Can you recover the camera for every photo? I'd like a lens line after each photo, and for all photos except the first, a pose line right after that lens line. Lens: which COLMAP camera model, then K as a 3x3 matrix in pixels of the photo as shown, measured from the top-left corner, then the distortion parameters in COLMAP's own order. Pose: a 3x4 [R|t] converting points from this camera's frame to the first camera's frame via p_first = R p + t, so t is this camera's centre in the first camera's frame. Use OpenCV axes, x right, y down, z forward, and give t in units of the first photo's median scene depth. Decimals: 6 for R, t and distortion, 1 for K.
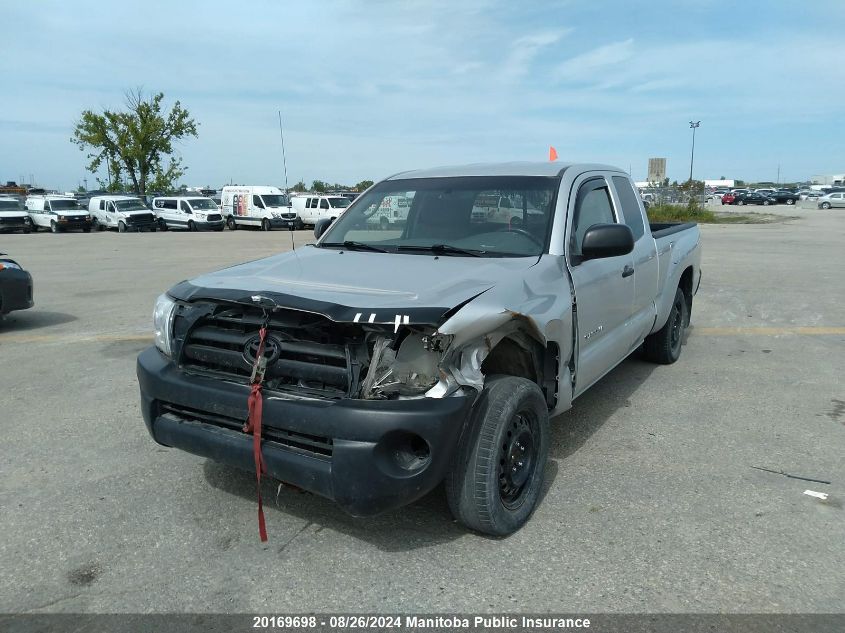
lens RADIAL K [[605.6, 0, 422.5], [0, 605.6, 316.5], [0, 0, 1]] dist [0.058268, -0.090657]
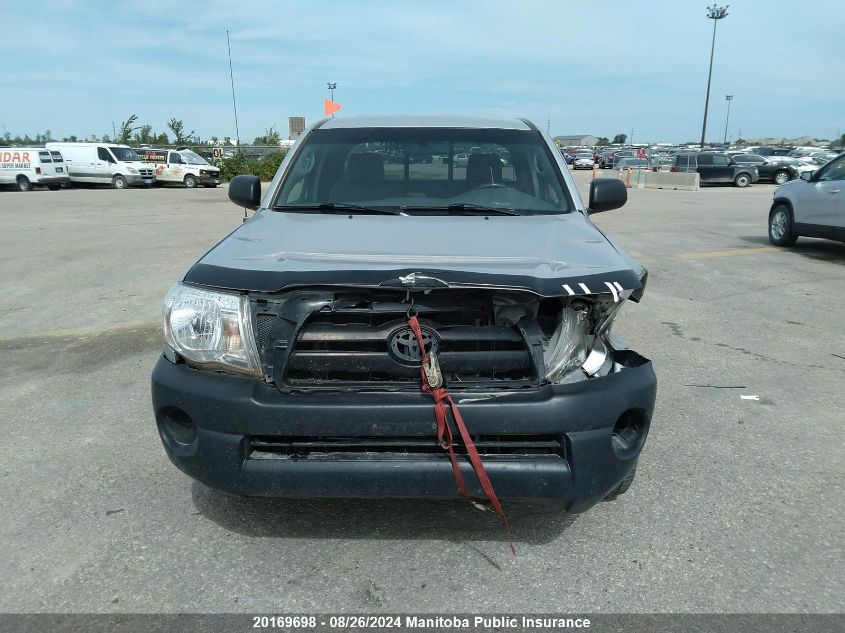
lens RADIAL K [[605.6, 0, 422.5], [0, 605.6, 316.5], [0, 0, 1]] dist [0.058268, -0.090657]
pose [[0.859794, -0.119064, 0.496566, -0.522595], [0.085701, 0.992290, 0.089536, -0.040368], [-0.503398, -0.034427, 0.863368, 0.264498]]
